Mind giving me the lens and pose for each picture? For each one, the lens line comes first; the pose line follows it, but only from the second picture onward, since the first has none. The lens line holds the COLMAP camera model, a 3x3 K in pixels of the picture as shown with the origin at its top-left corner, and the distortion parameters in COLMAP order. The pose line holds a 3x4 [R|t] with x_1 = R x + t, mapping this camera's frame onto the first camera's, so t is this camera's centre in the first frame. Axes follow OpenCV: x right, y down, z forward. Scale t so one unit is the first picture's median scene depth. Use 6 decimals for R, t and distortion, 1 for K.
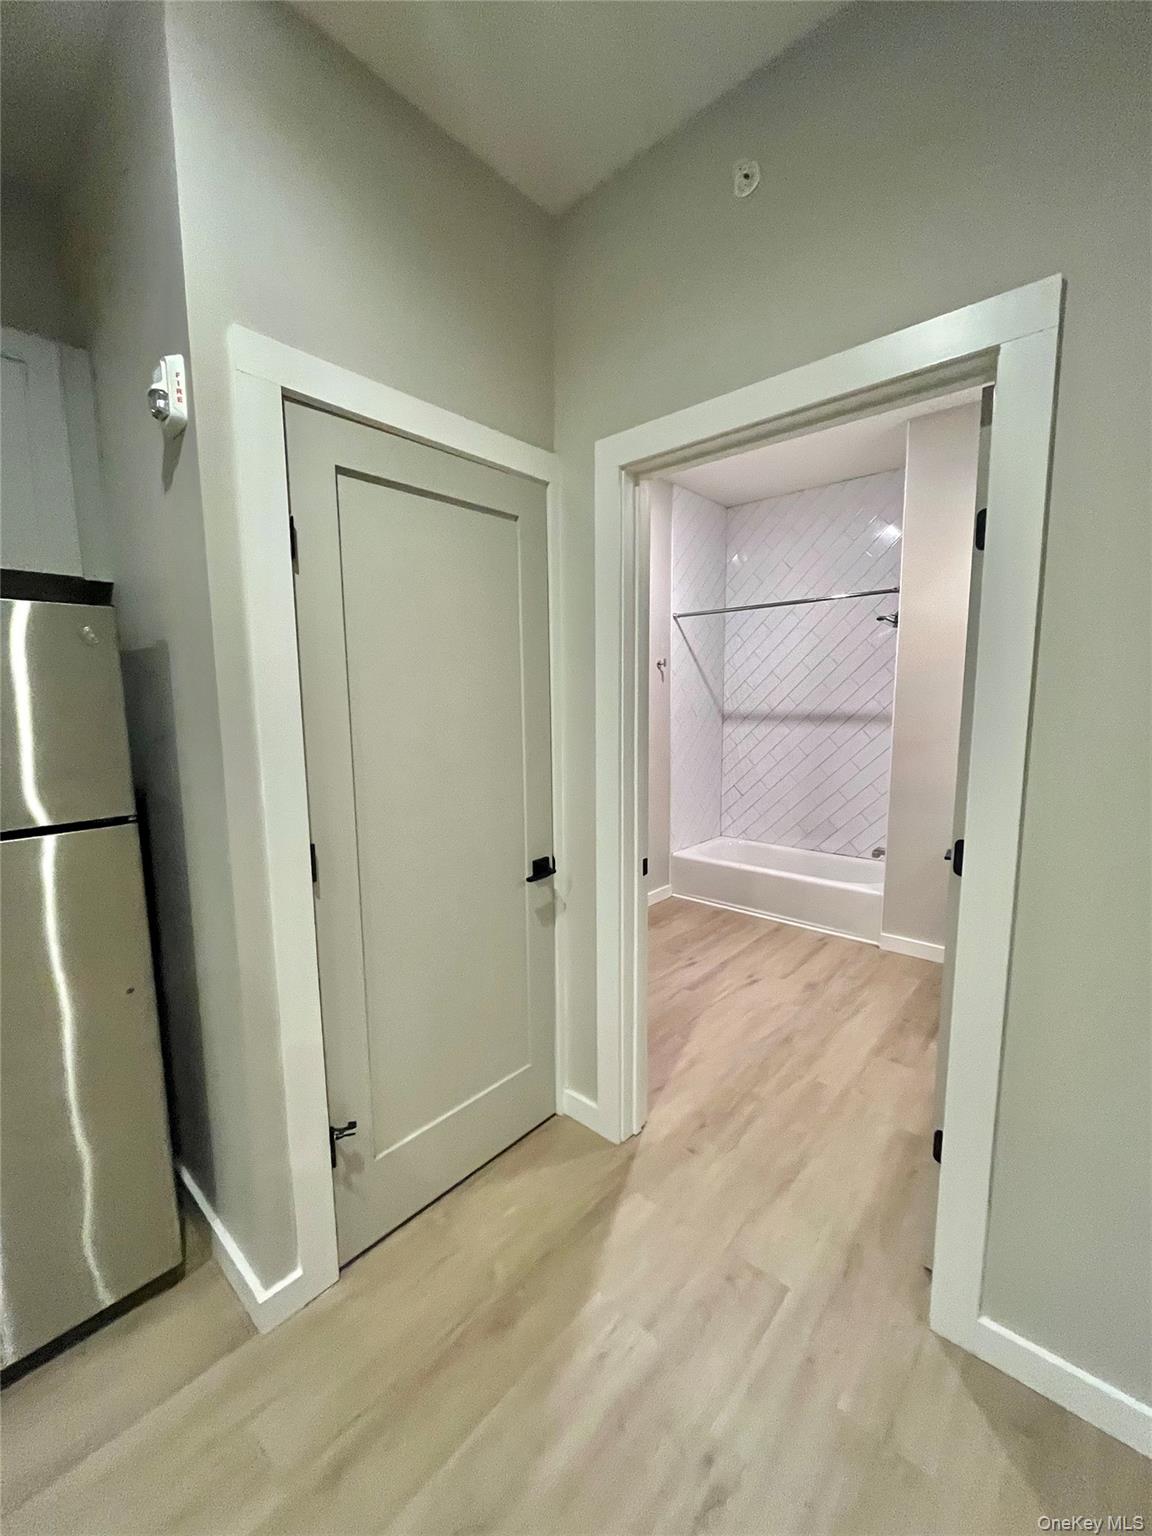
lens RADIAL K [[615.5, 0, 580.6], [0, 615.5, 773.2], [0, 0, 1]] dist [-0.000501, -0.000265]
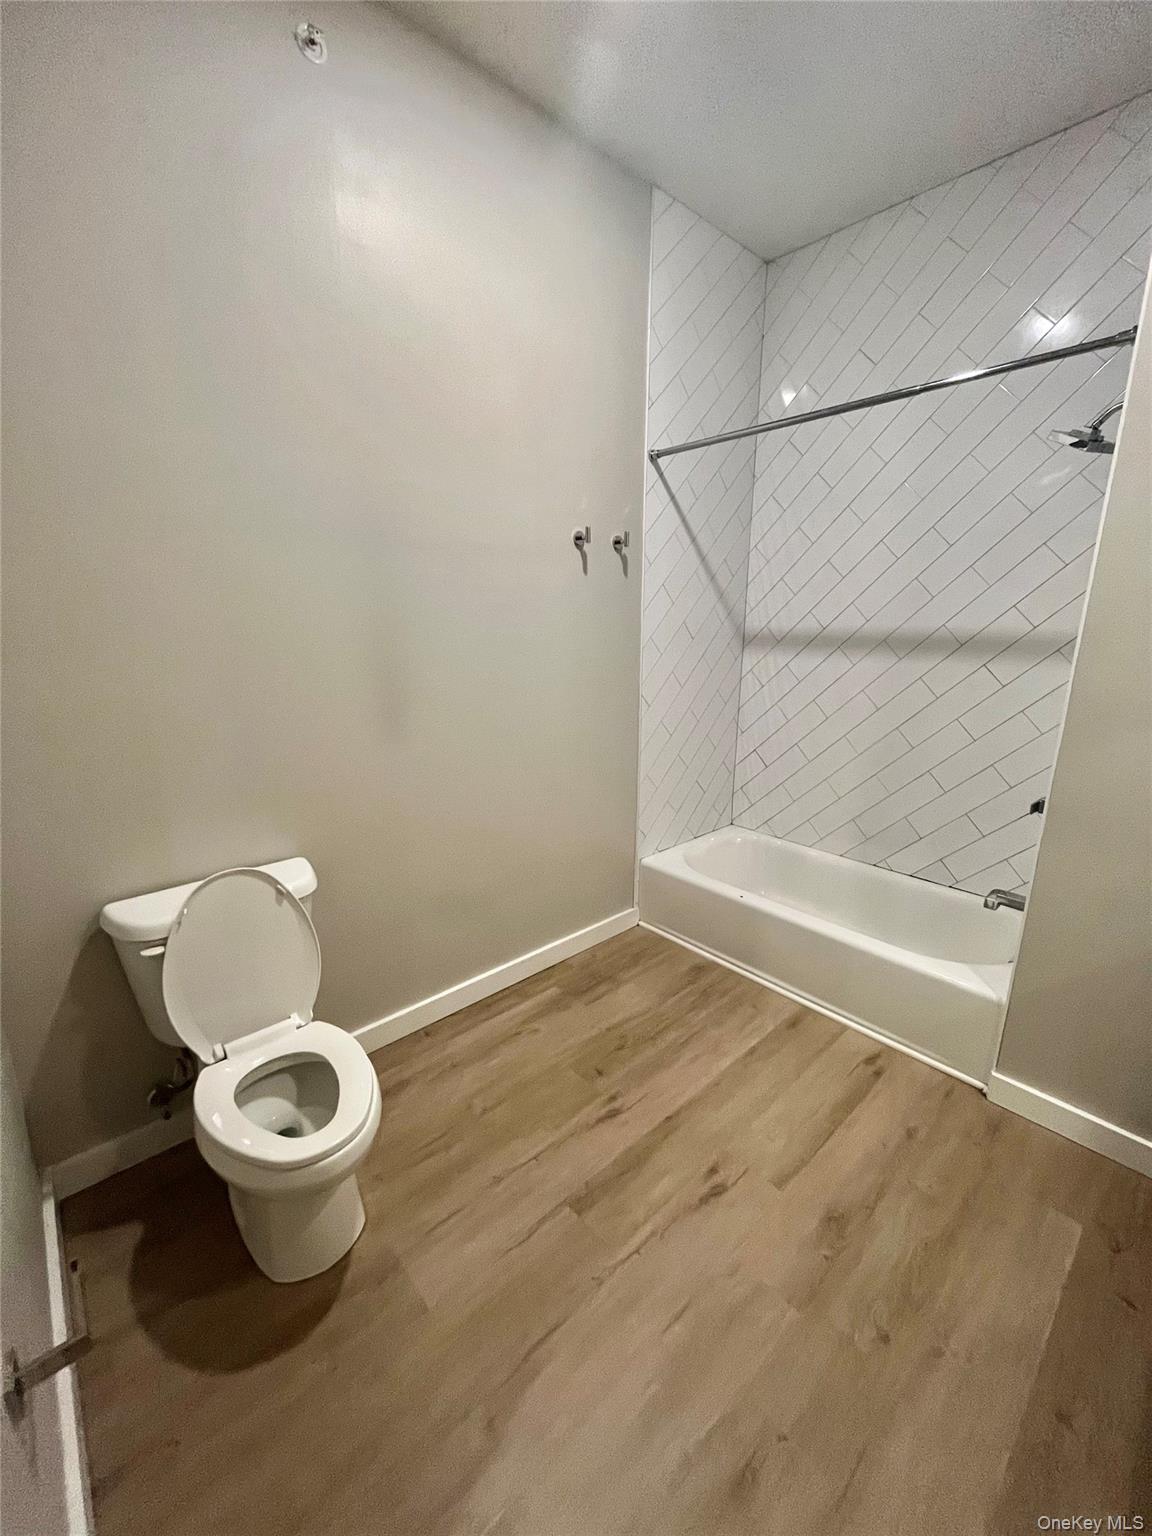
lens RADIAL K [[615.5, 0, 580.6], [0, 615.5, 773.2], [0, 0, 1]] dist [-0.000501, -0.000265]
pose [[0.993869, 0.037020, -0.104186, 0.171036], [-0.023516, 0.991498, 0.127980, -0.041534], [0.108038, -0.124745, 0.986289, 0.438536]]
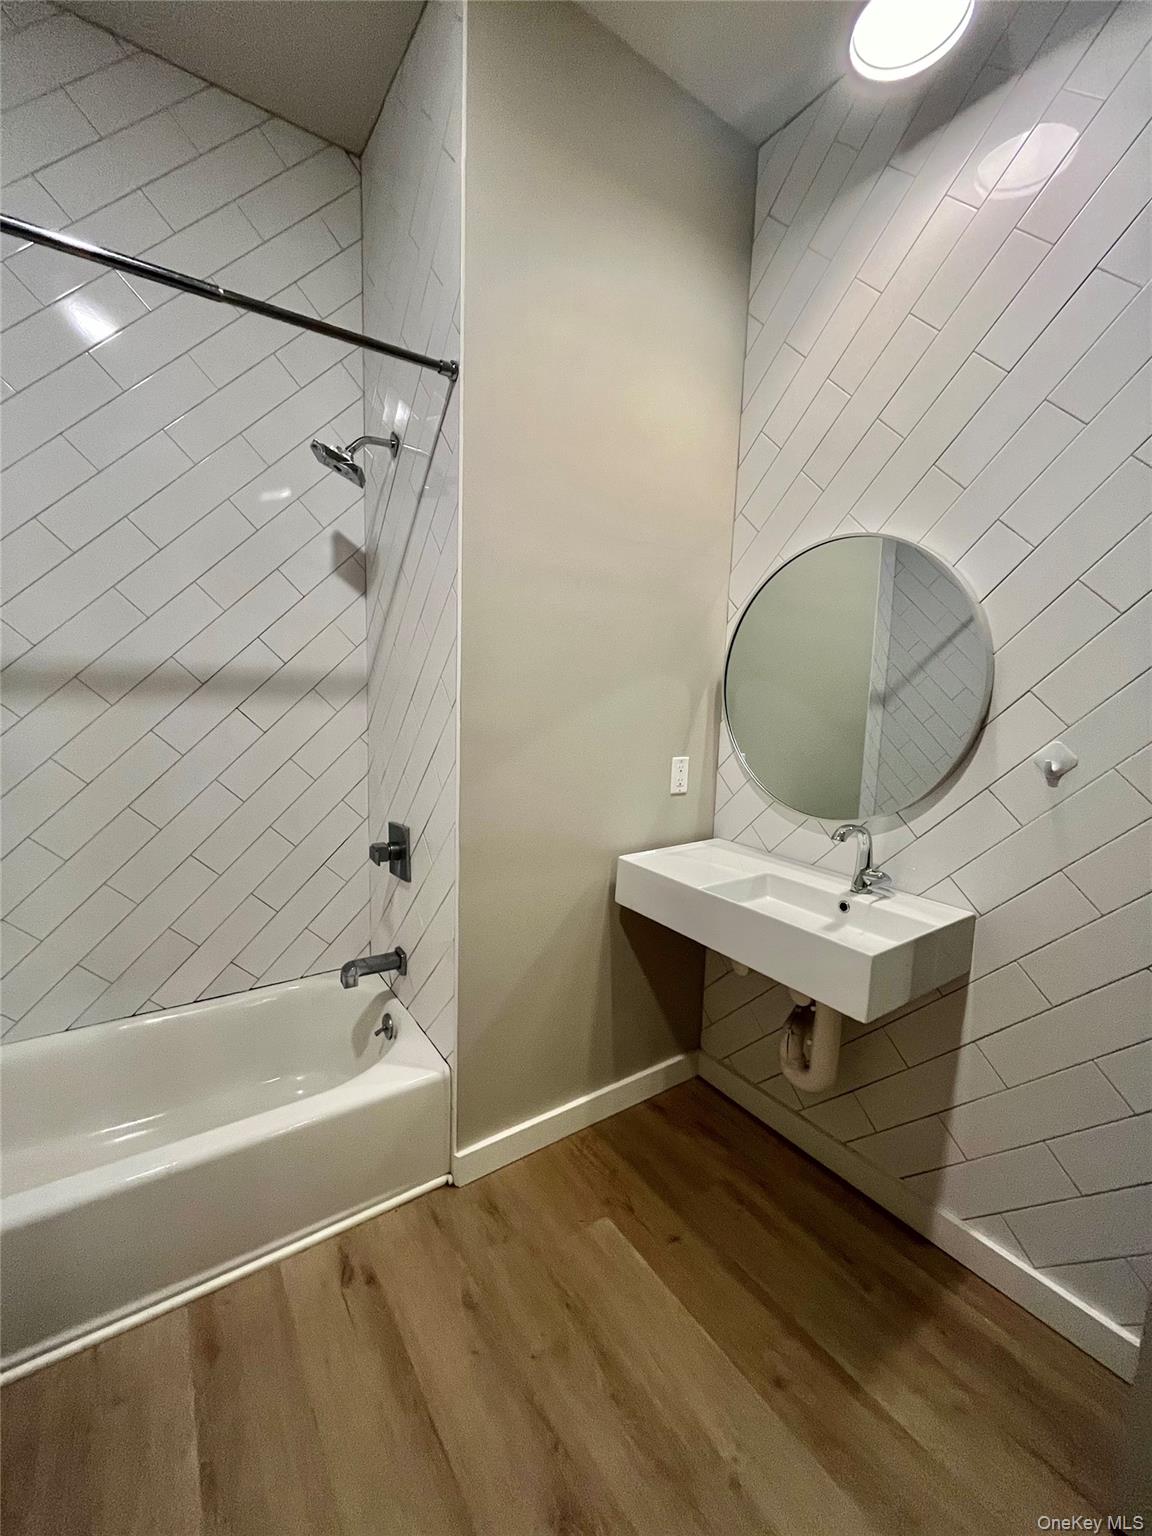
lens RADIAL K [[615.5, 0, 580.6], [0, 615.5, 773.2], [0, 0, 1]] dist [-0.000501, -0.000265]
pose [[0.245982, -0.115278, 0.962395, 0.093816], [0.088170, 0.991447, 0.096222, -0.050431], [-0.965256, 0.061185, 0.254042, 0.702333]]
